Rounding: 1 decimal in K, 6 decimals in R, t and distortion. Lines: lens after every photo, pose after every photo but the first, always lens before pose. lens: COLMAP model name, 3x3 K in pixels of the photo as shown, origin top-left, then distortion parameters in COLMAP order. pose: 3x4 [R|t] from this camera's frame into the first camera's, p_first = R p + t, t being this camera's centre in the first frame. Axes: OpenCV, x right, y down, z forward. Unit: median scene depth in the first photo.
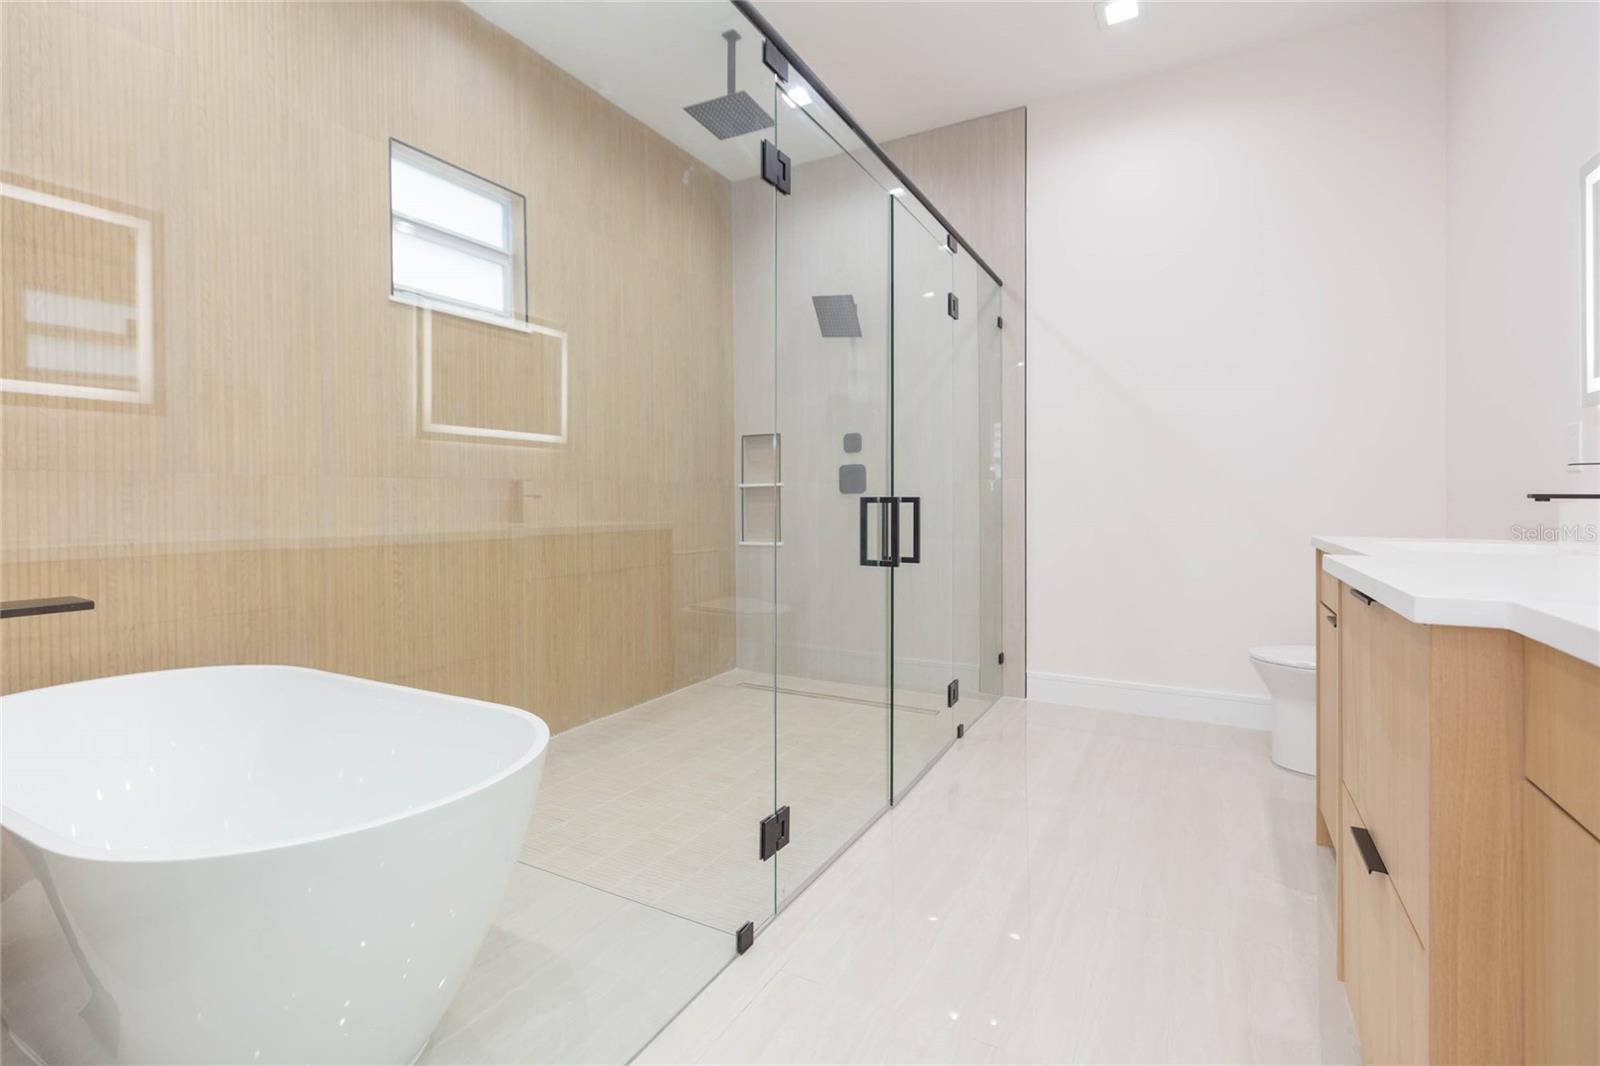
lens RADIAL K [[726.7, 0, 790.8], [0, 726.7, 498.8], [0, 0, 1]] dist [0.002535, -0.000501]
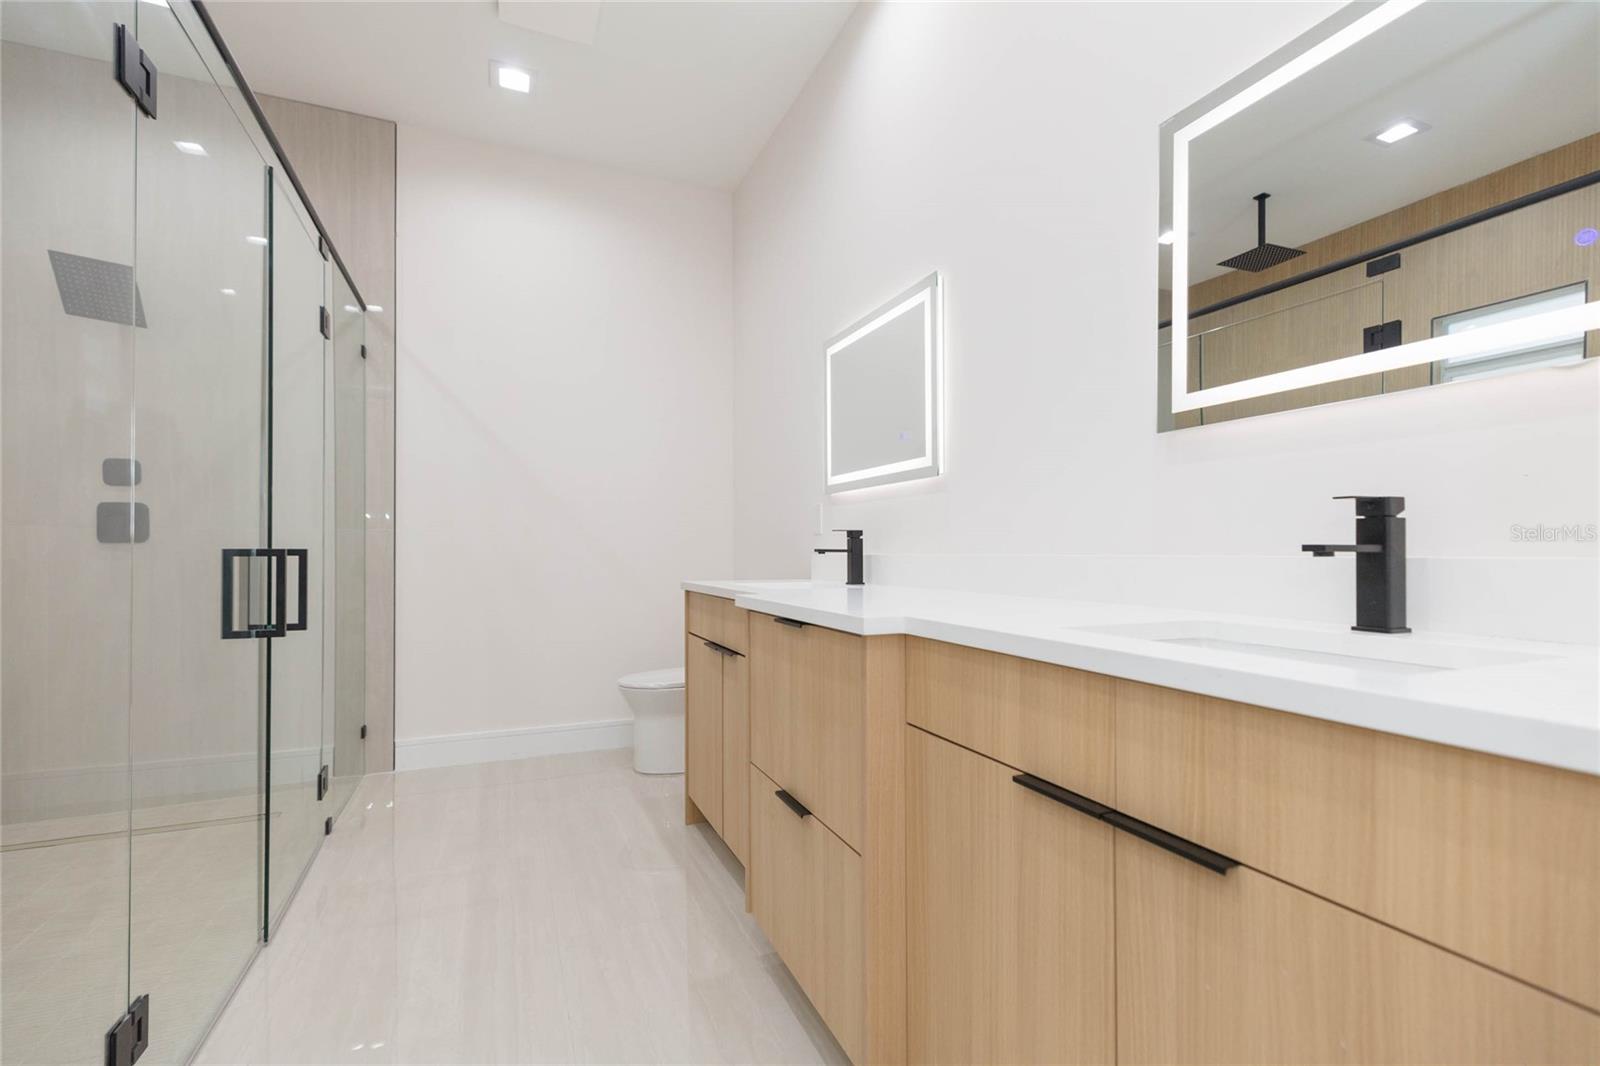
lens RADIAL K [[733.2, 0, 794.9], [0, 733.2, 543.7], [0, 0, 1]] dist [0.000847, -0.000419]
pose [[0.602400, 0.009567, 0.798137, -0.151541], [-0.002336, 0.999945, -0.010223, -0.001281], [-0.798191, 0.004294, 0.602390, 0.064127]]
